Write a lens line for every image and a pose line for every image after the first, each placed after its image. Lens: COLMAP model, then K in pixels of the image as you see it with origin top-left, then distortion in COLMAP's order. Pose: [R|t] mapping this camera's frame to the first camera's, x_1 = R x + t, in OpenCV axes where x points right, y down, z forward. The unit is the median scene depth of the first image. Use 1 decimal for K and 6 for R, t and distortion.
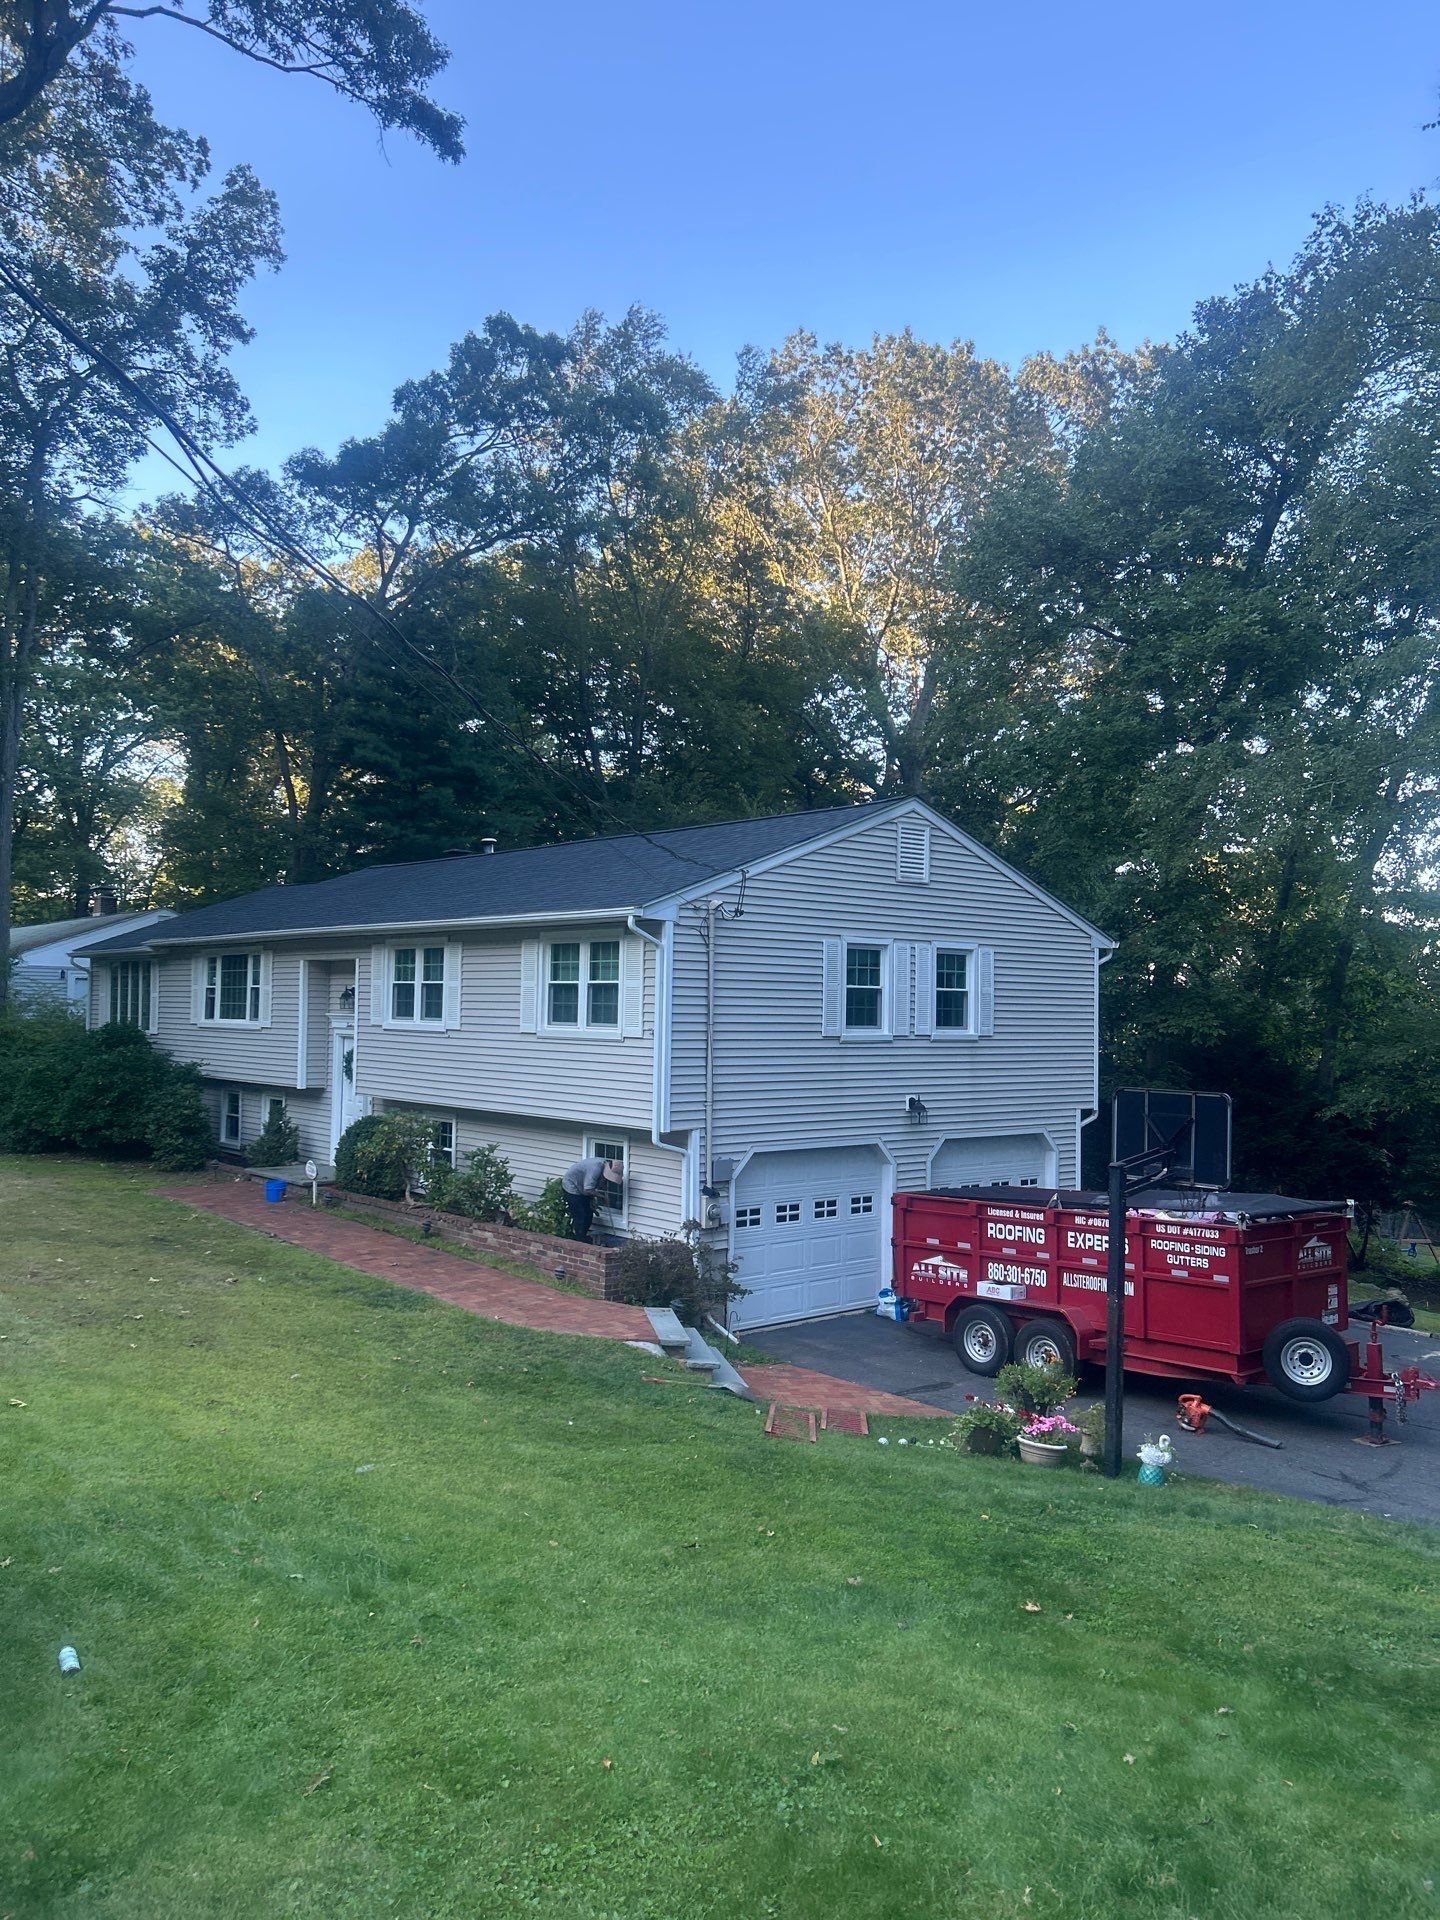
lens RADIAL K [[1582.7, 0, 773.8], [0, 1582.7, 960.9], [0, 0, 1]] dist [0.155099, -0.536065]
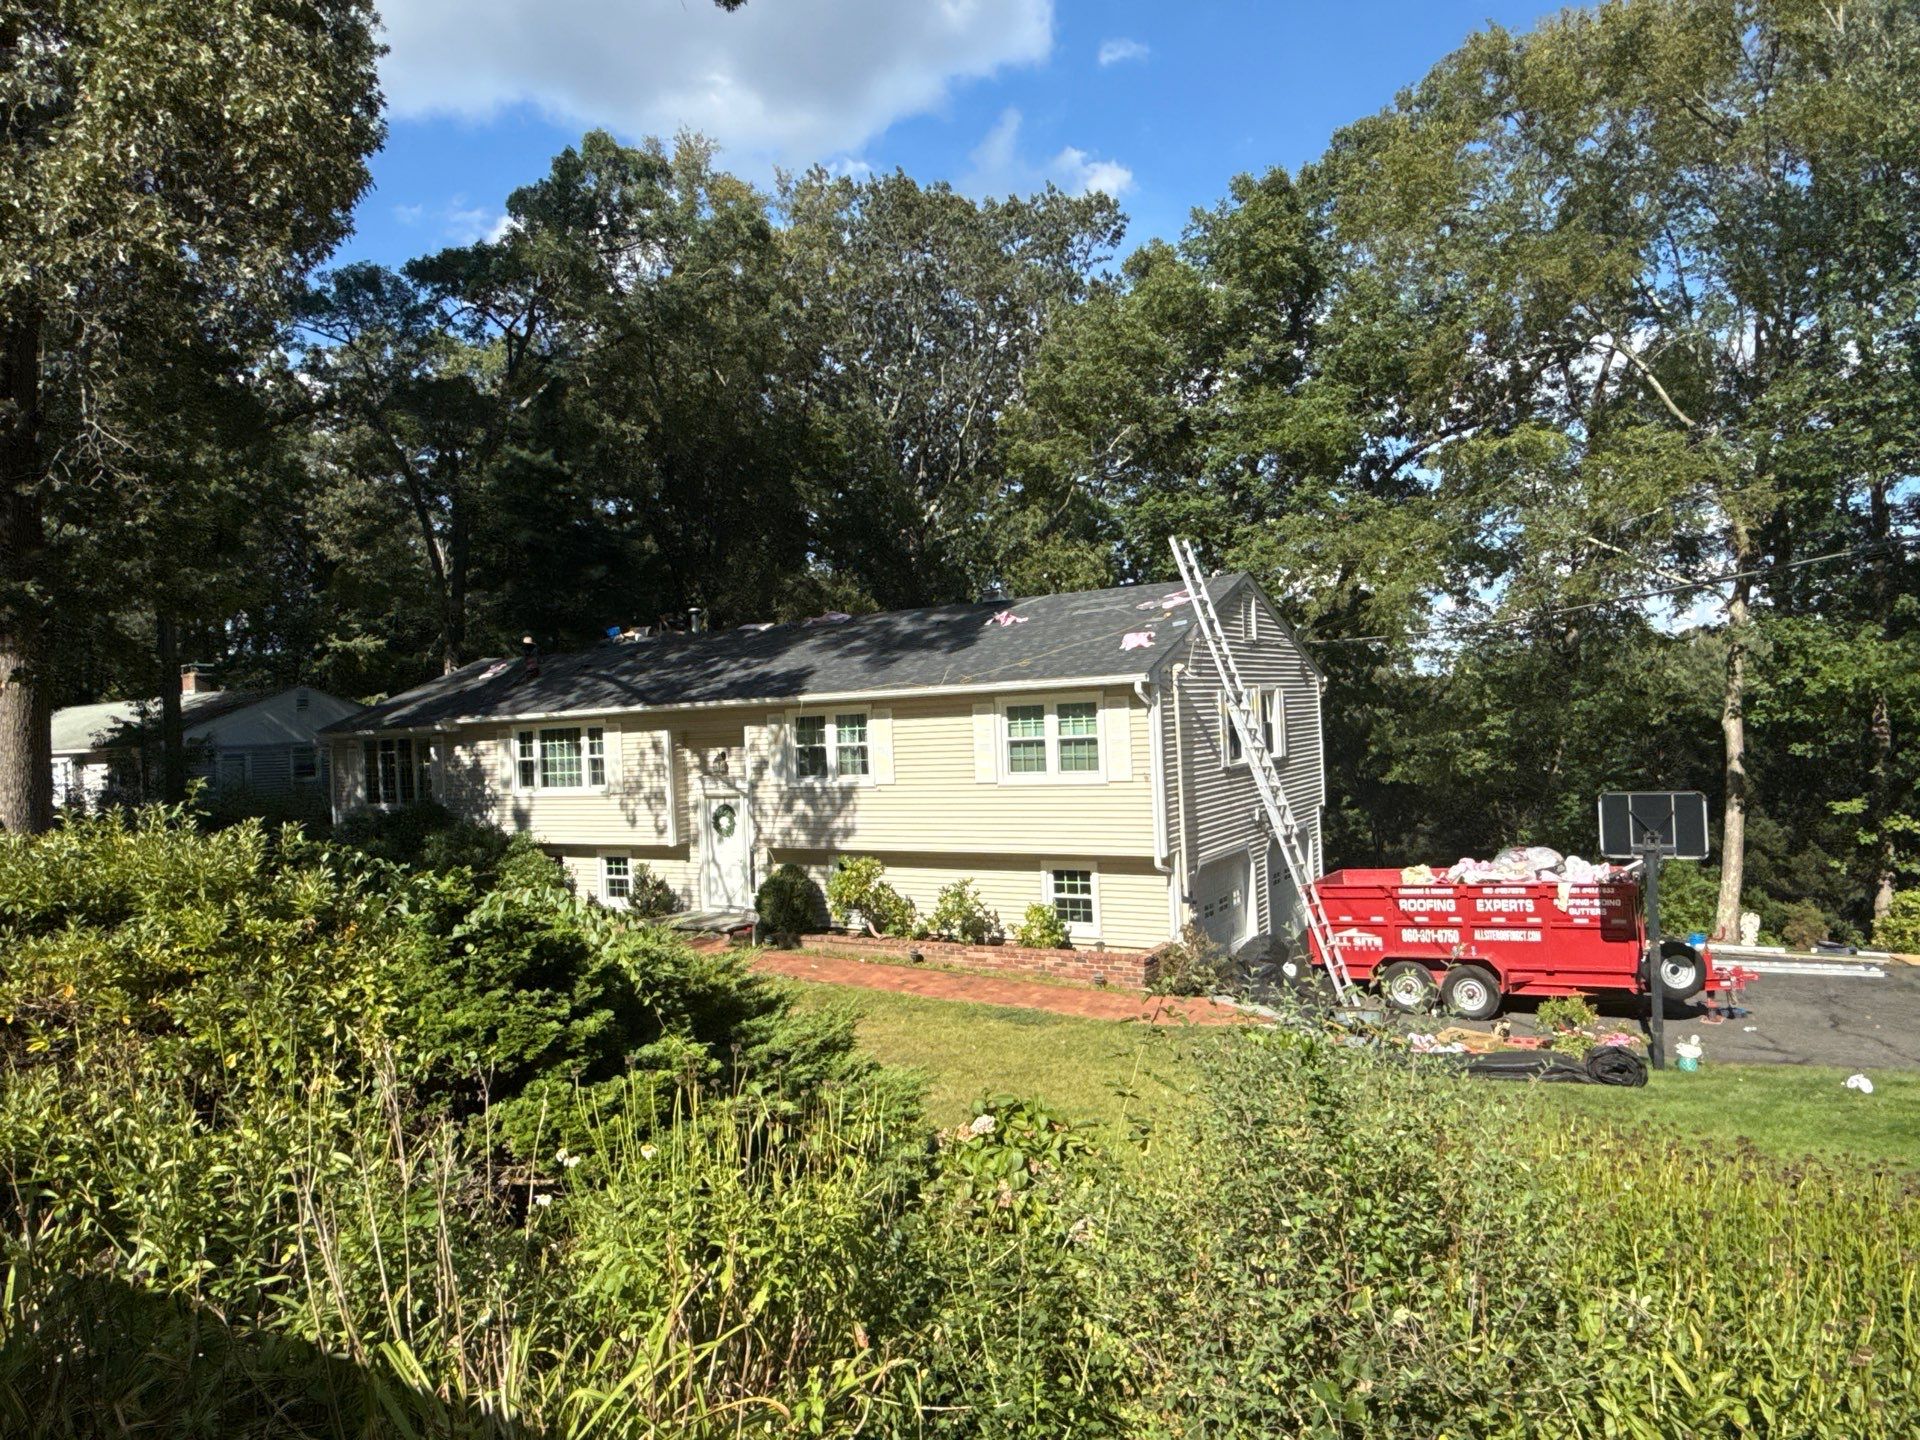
lens RADIAL K [[1320.1, 0, 960.0], [0, 1320.1, 720.0], [0, 0, 1]] dist [0.002854, 0.000132]
pose [[0.942436, -0.064909, 0.328027, -0.496520], [0.053428, 0.997606, 0.043902, -0.046511], [-0.330091, -0.023849, 0.943648, 0.078776]]
